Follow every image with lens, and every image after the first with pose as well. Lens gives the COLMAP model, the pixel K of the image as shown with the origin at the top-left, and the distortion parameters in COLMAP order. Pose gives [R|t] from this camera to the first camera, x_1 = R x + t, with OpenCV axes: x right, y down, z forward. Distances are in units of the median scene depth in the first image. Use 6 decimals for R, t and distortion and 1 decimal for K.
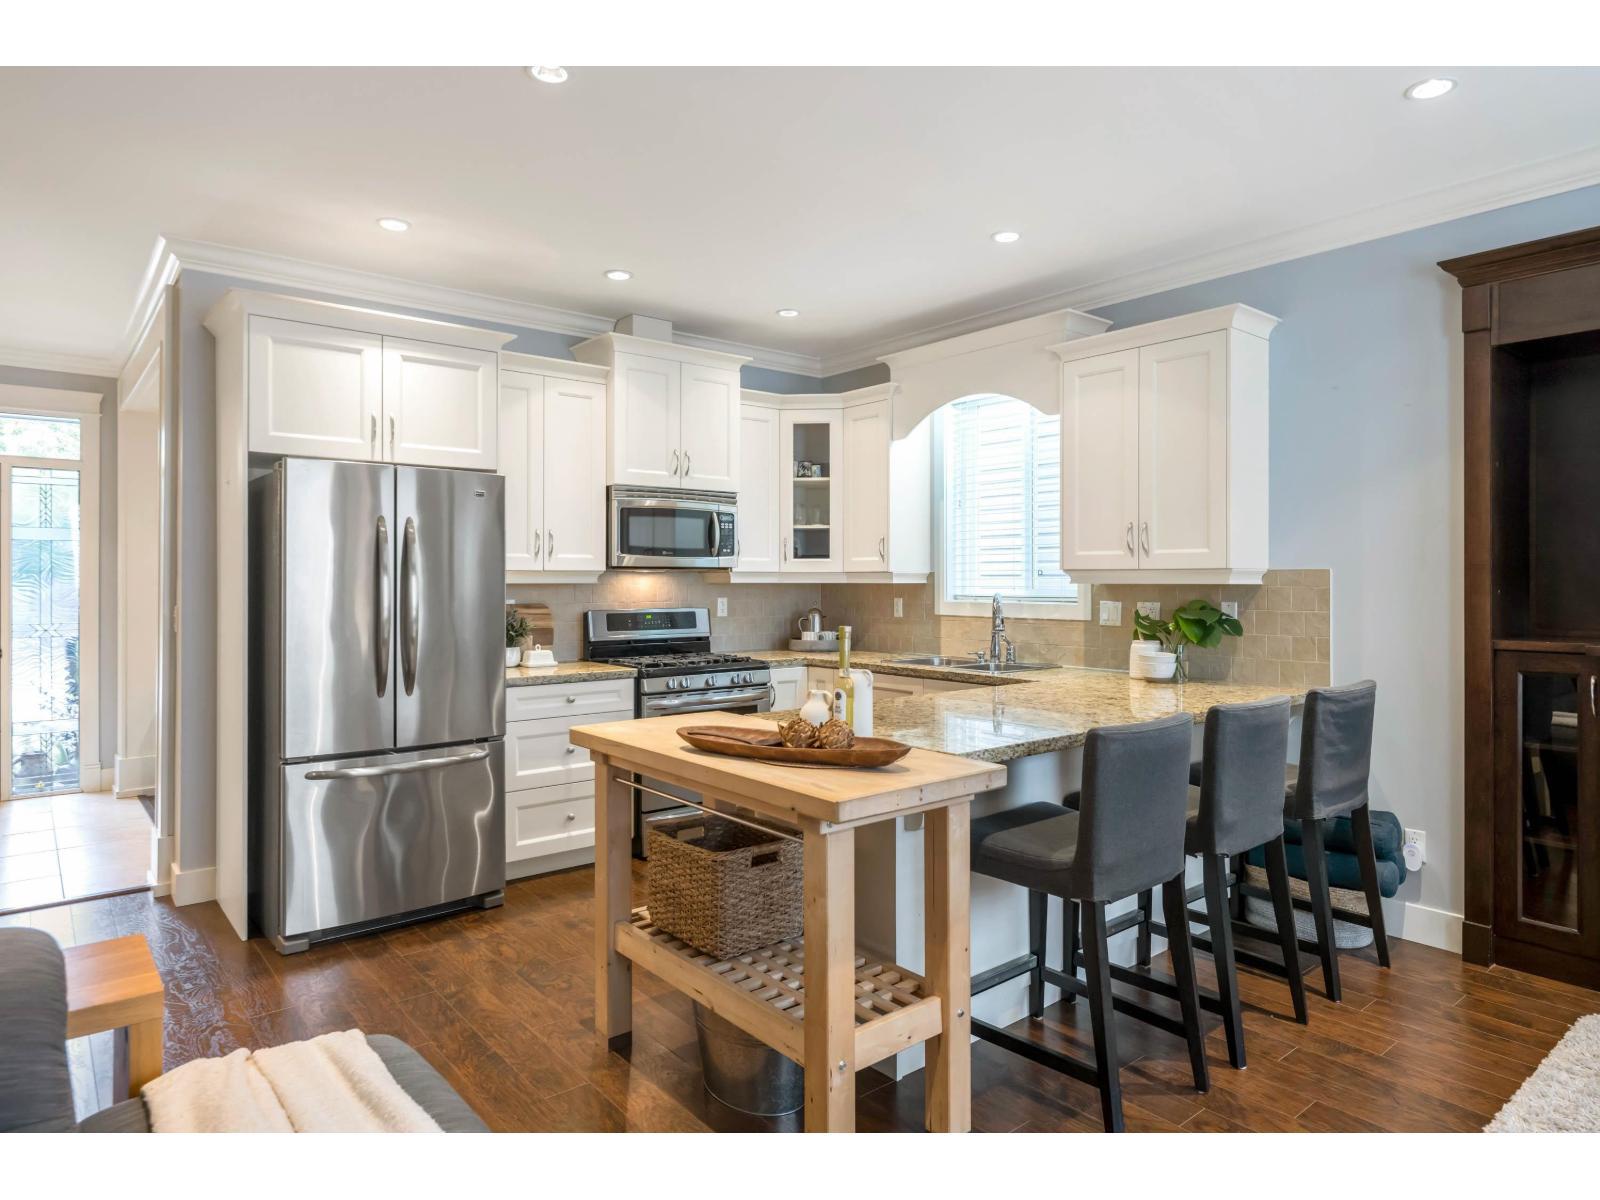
lens RADIAL K [[927.1, 0, 802.5], [0, 927.1, 577.4], [0, 0, 1]] dist [0.001124, 0.001244]
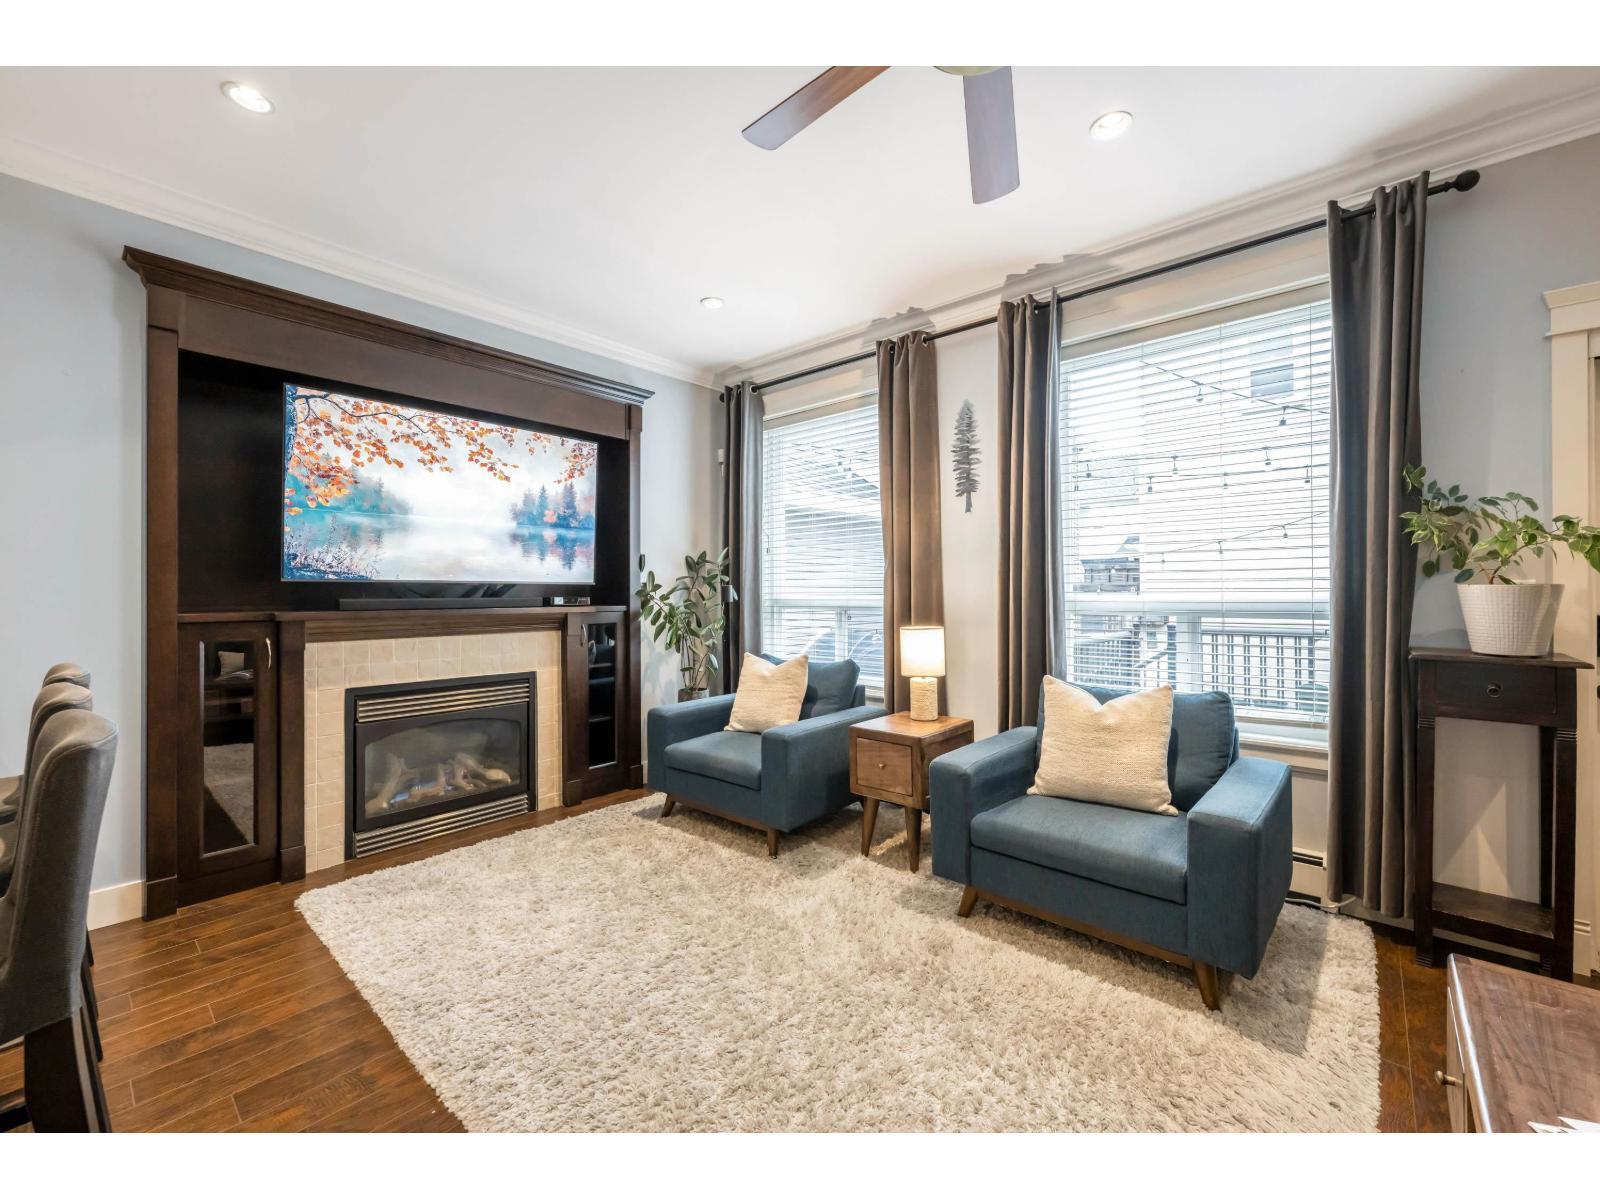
lens RADIAL K [[668.0, 0, 782.6], [0, 668.0, 586.1], [0, 0, 1]] dist [-0.000827, -0.000293]
pose [[-0.154545, 0.010335, 0.987932, -0.108572], [0.001826, 0.999947, -0.010175, 0.030983], [-0.987984, 0.000231, -0.154555, 0.295787]]
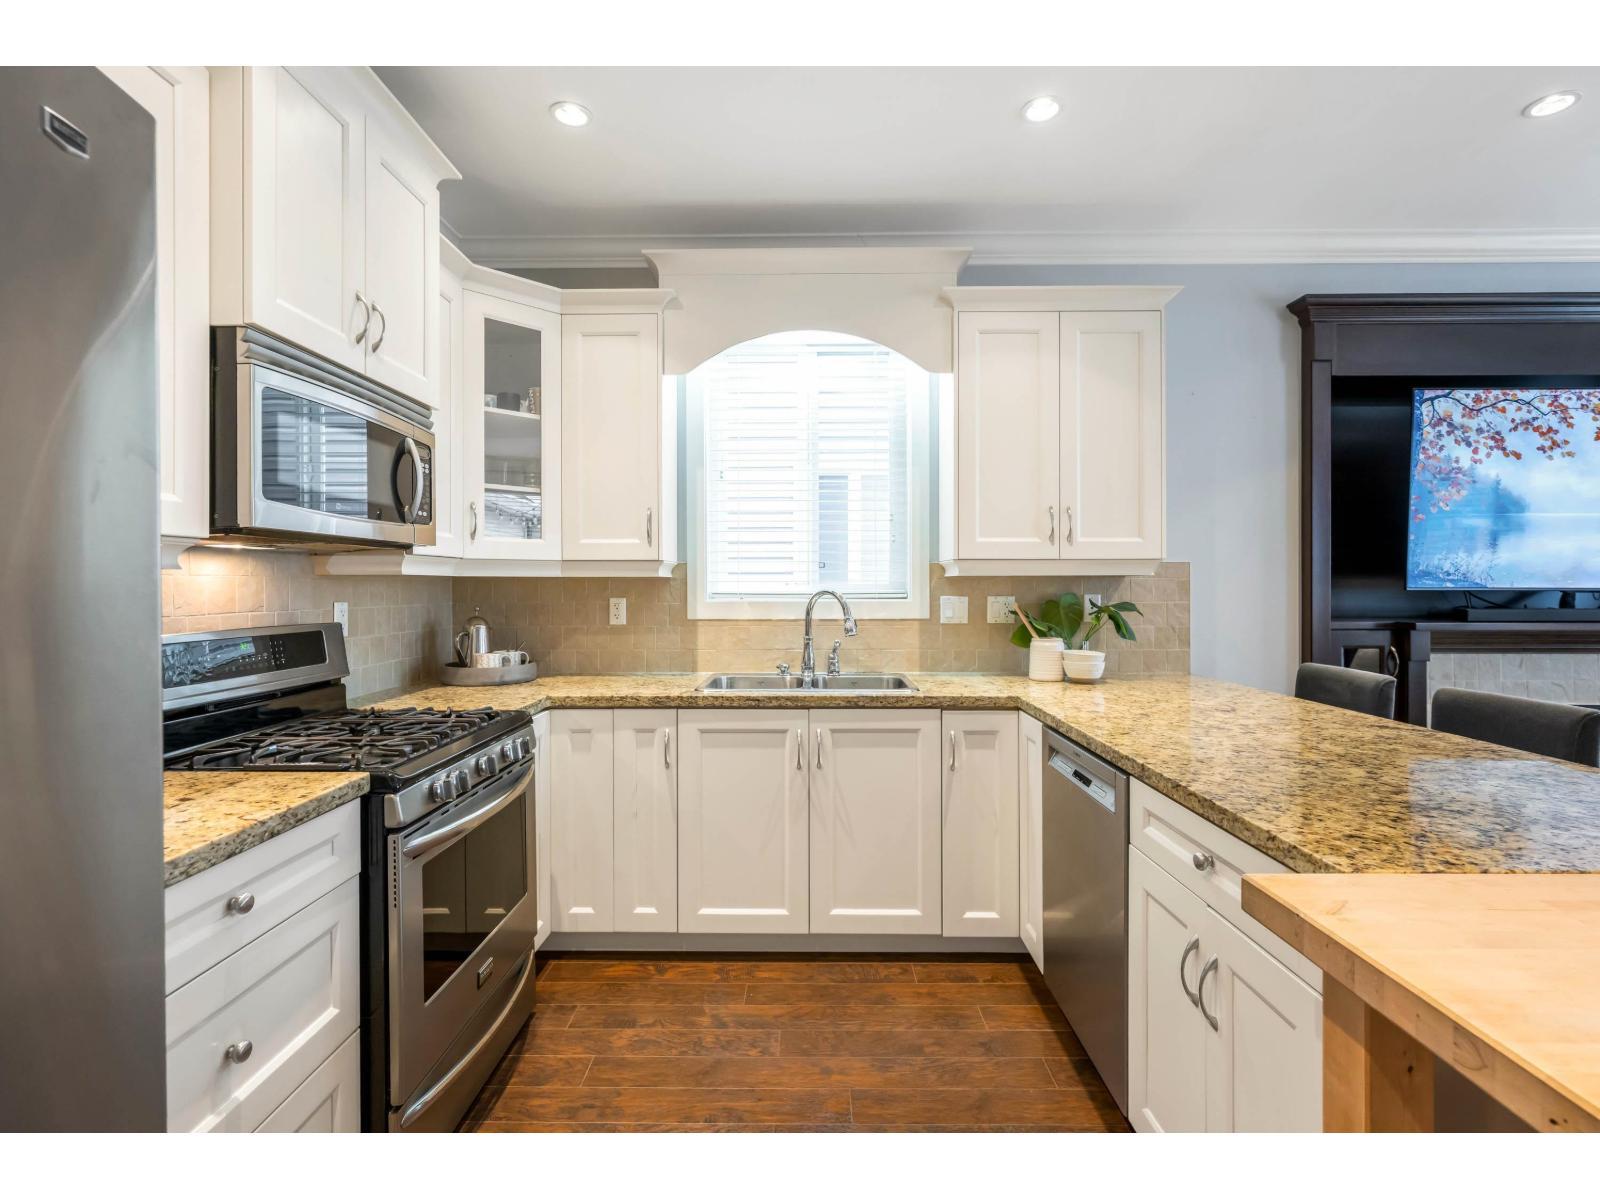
lens RADIAL K [[764.8, 0, 798.8], [0, 764.8, 580.8], [0, 0, 1]] dist [0.001520, 0.000708]
pose [[0.645160, 0.002167, 0.764044, -0.325498], [-0.001282, 0.999998, -0.001754, 0.012317], [-0.764046, 0.000152, 0.645161, 0.639813]]
